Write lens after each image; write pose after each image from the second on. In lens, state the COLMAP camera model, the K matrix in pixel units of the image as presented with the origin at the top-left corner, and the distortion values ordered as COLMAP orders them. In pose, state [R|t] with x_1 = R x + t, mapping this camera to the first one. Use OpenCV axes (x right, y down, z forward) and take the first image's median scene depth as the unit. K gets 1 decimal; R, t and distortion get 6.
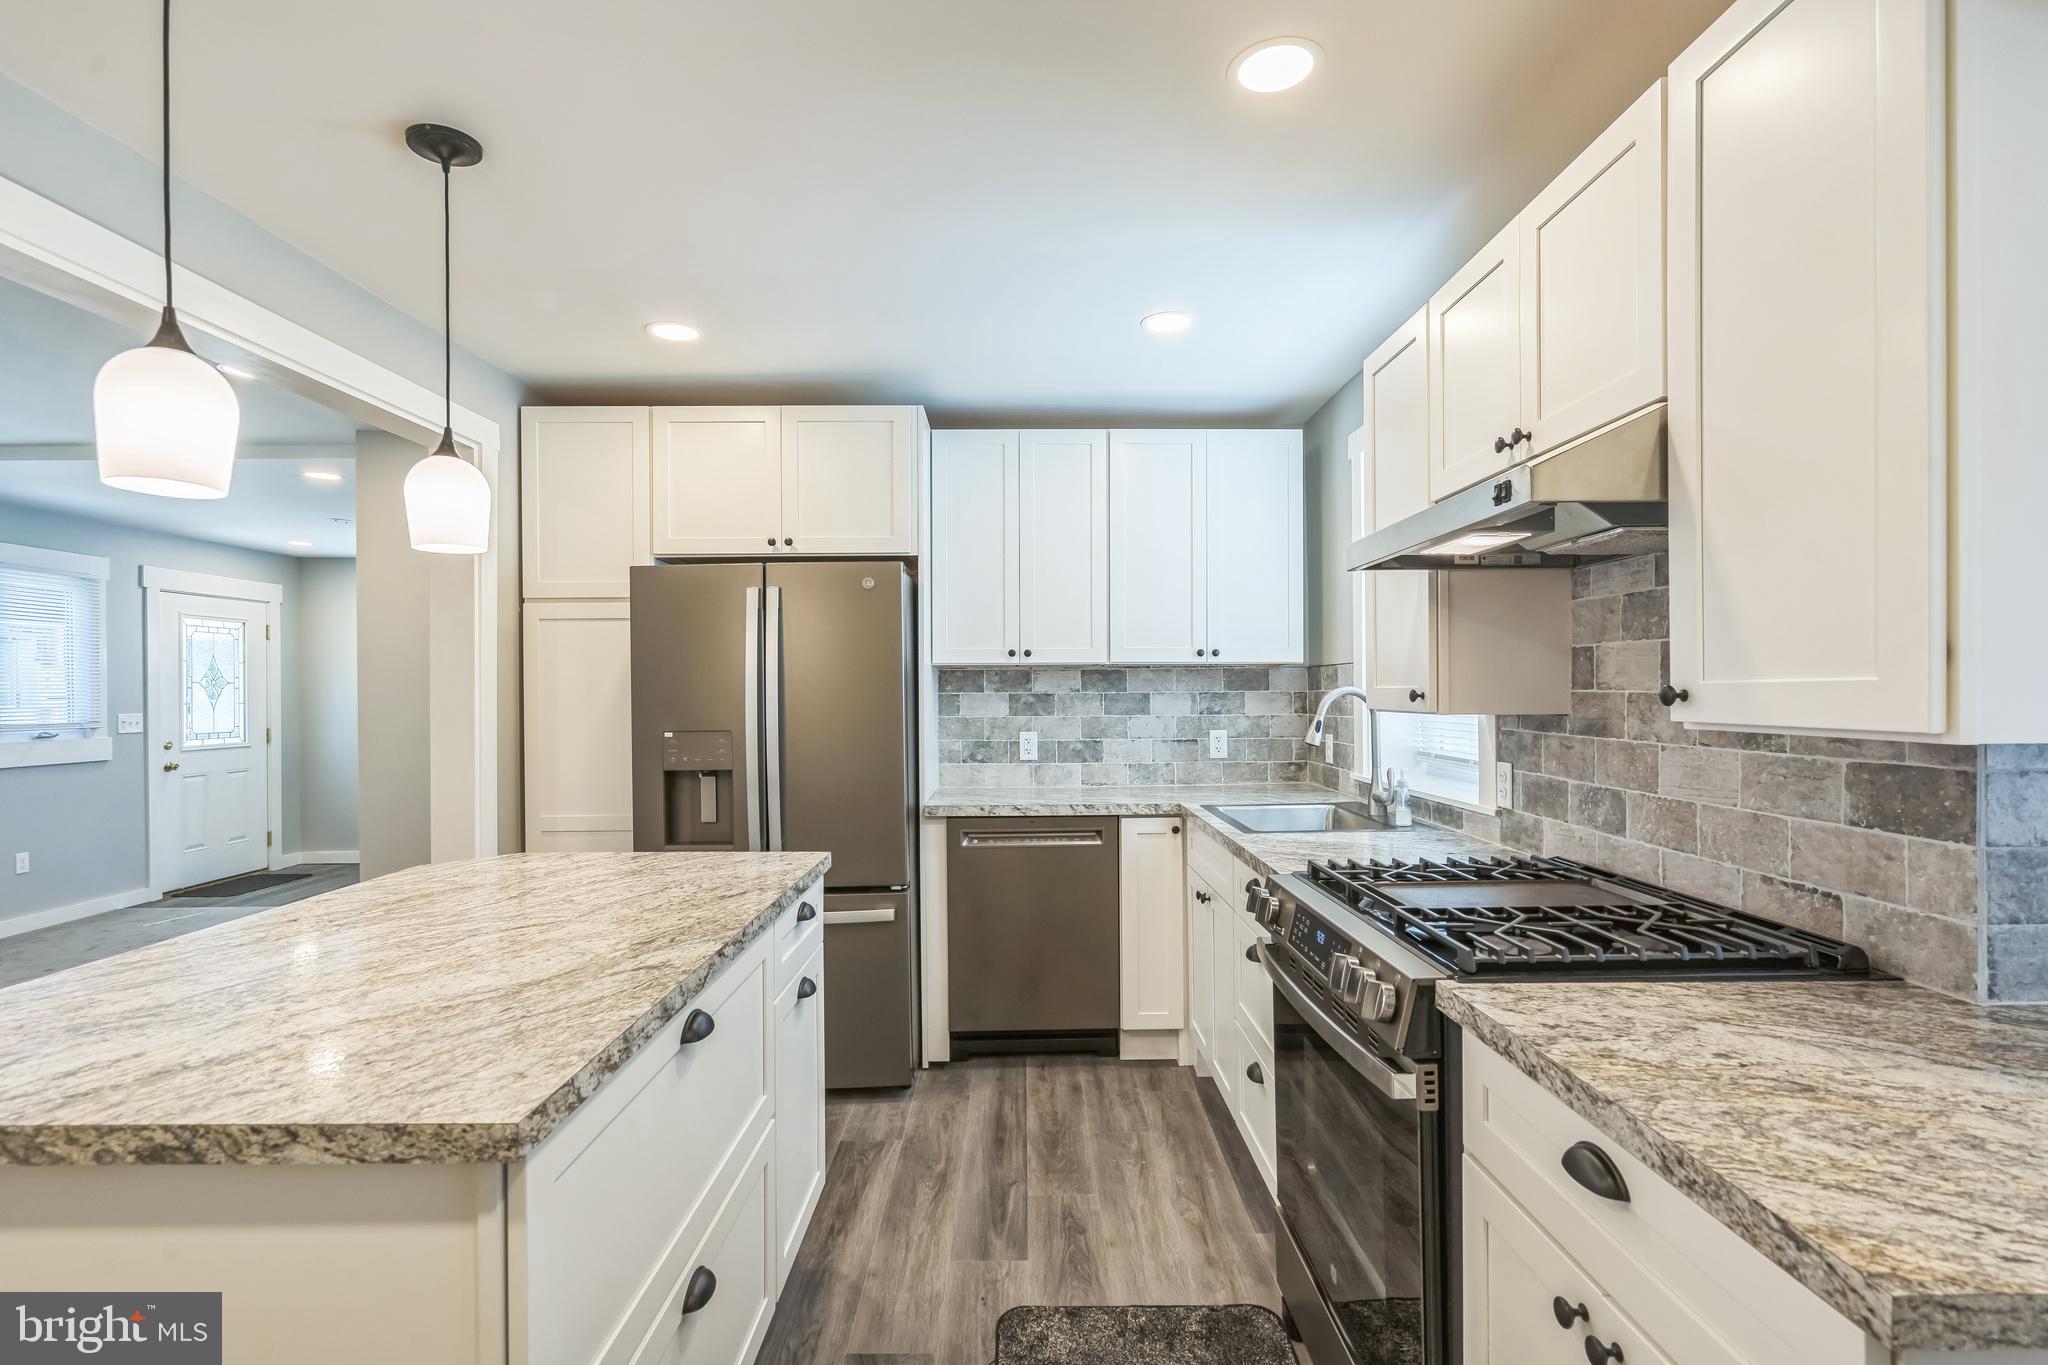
lens RADIAL K [[939.9, 0, 1022.4], [0, 939.9, 692.8], [0, 0, 1]] dist [-0.002780, 0.000859]
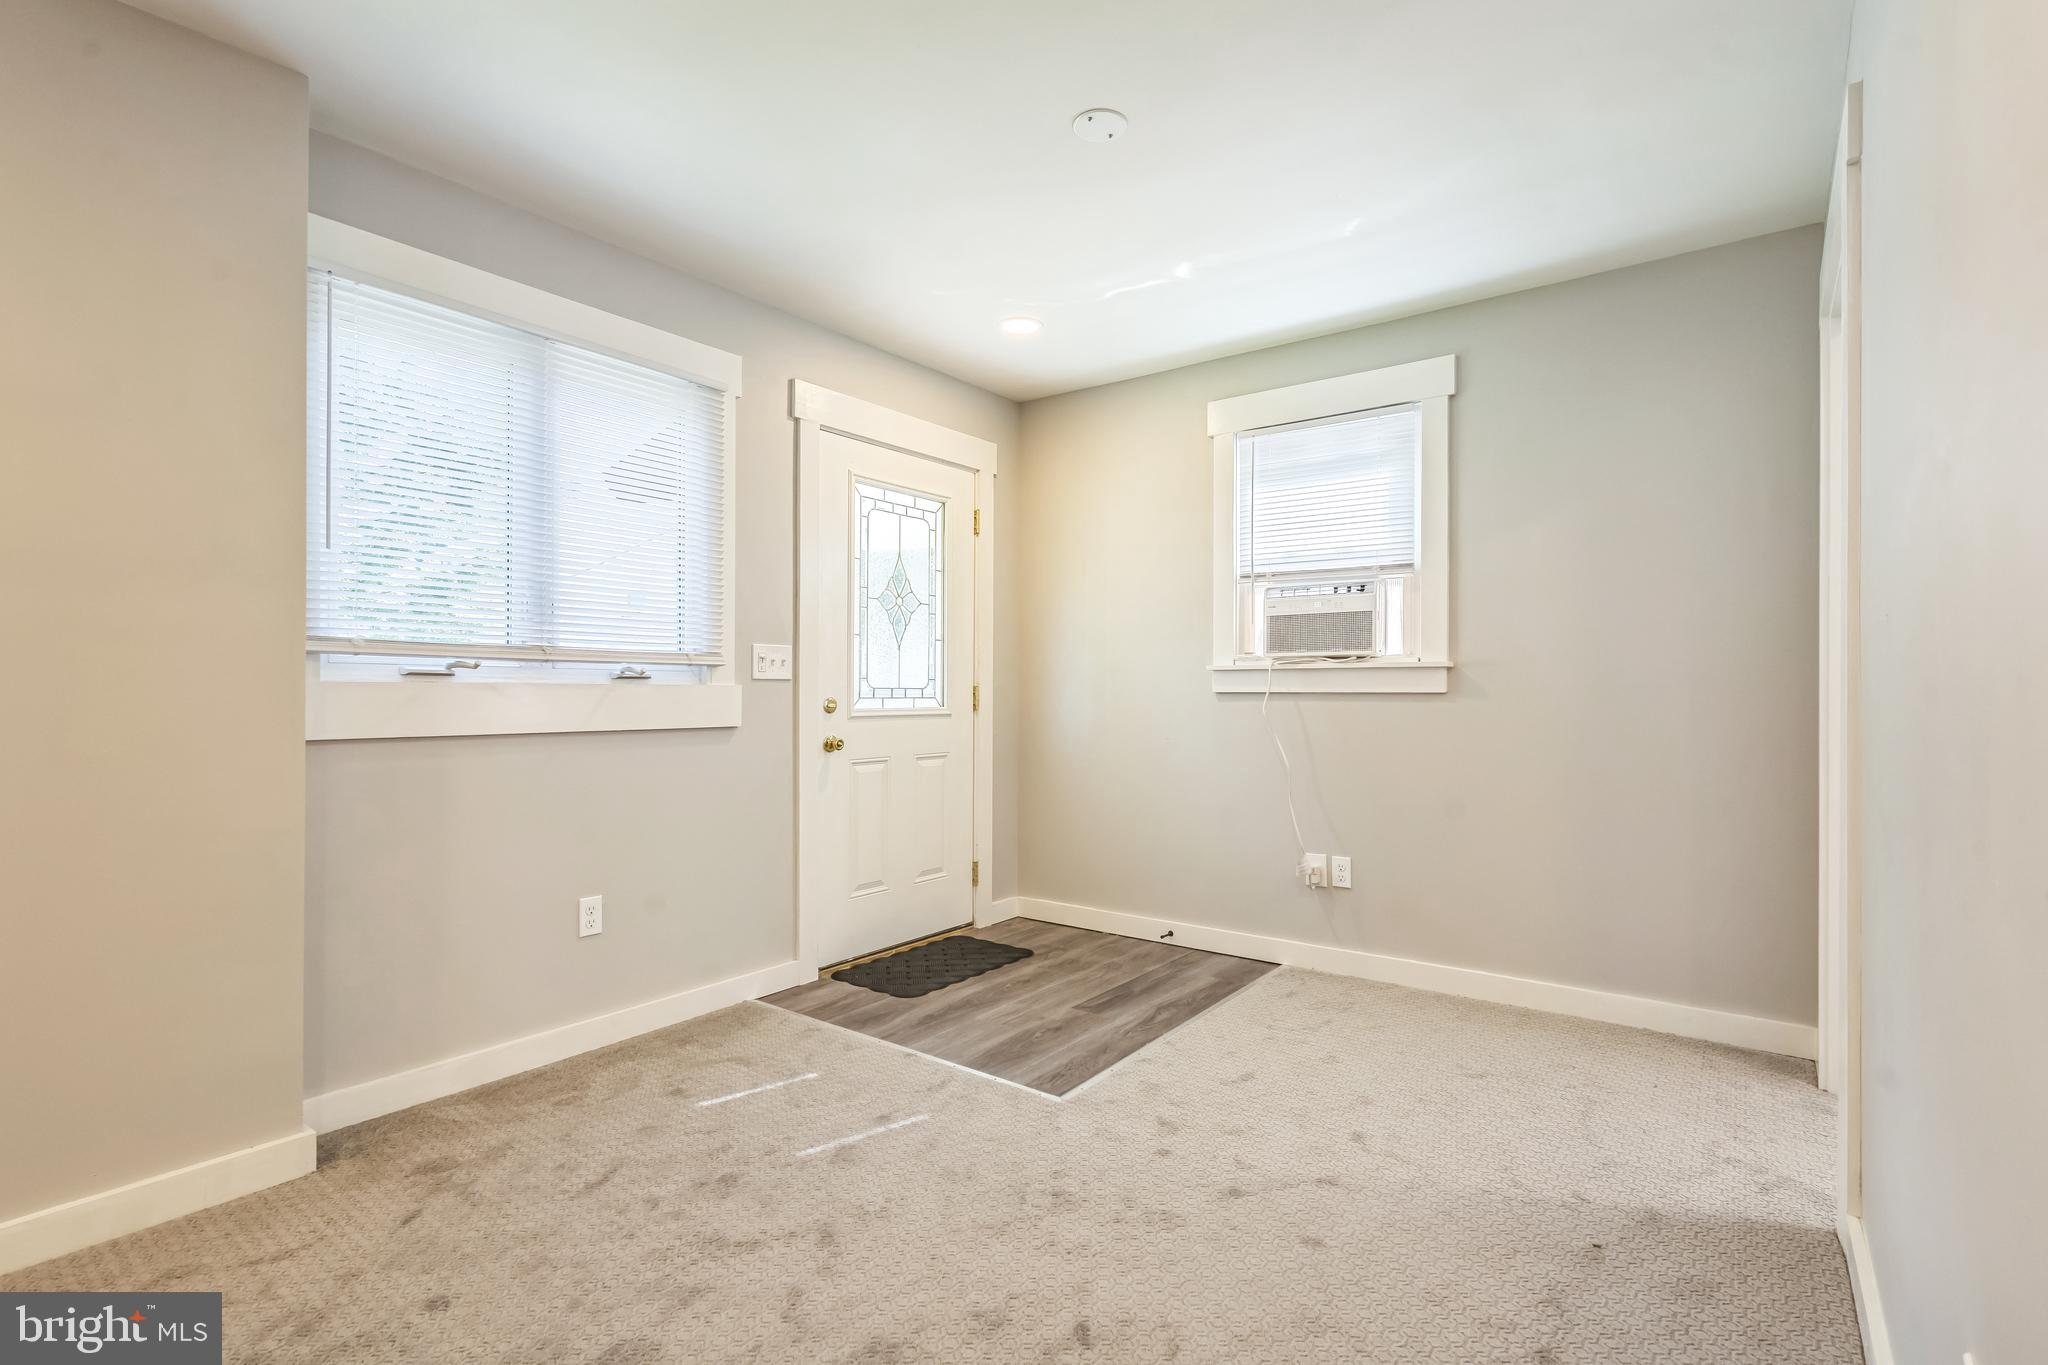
lens RADIAL K [[956.8, 0, 1025.6], [0, 956.8, 687.4], [0, 0, 1]] dist [-0.001048, 0.000090]
pose [[0.791676, 0.005339, -0.610917, -0.878428], [-0.008398, 0.999962, -0.002143, 0.085383], [0.610883, 0.006827, 0.791691, 1.159595]]
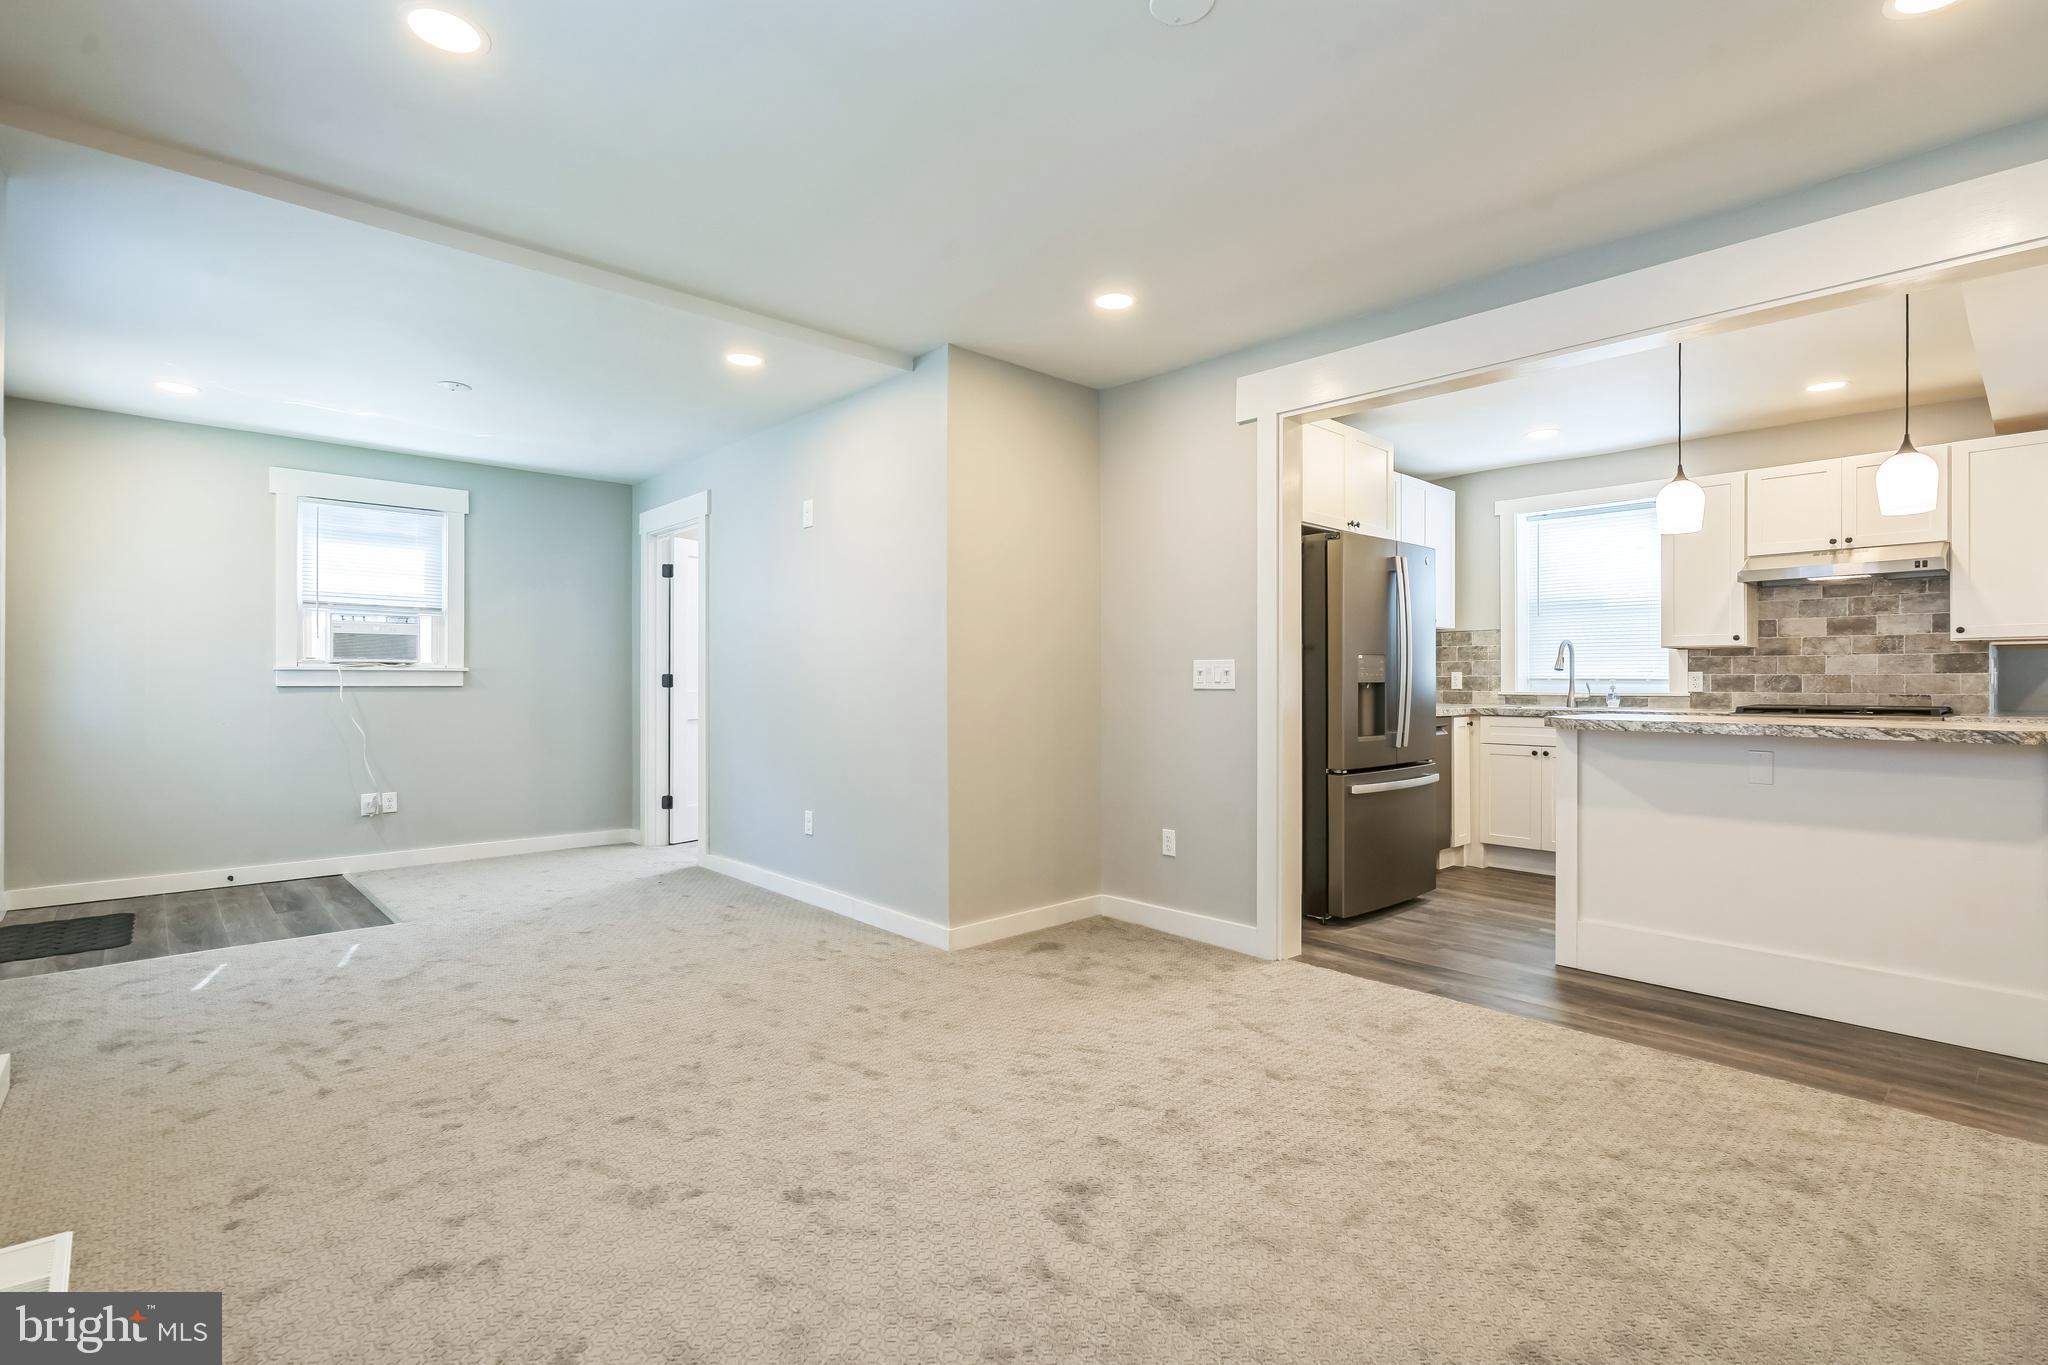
lens RADIAL K [[956.7, 0, 1024.0], [0, 956.7, 682.5], [0, 0, 1]] dist [-0.001056, 0.000368]
pose [[0.743583, 0.008595, 0.668588, -1.542403], [-0.004368, 0.999958, -0.007996, 0.087816], [-0.668629, 0.003025, 0.743590, 0.262820]]
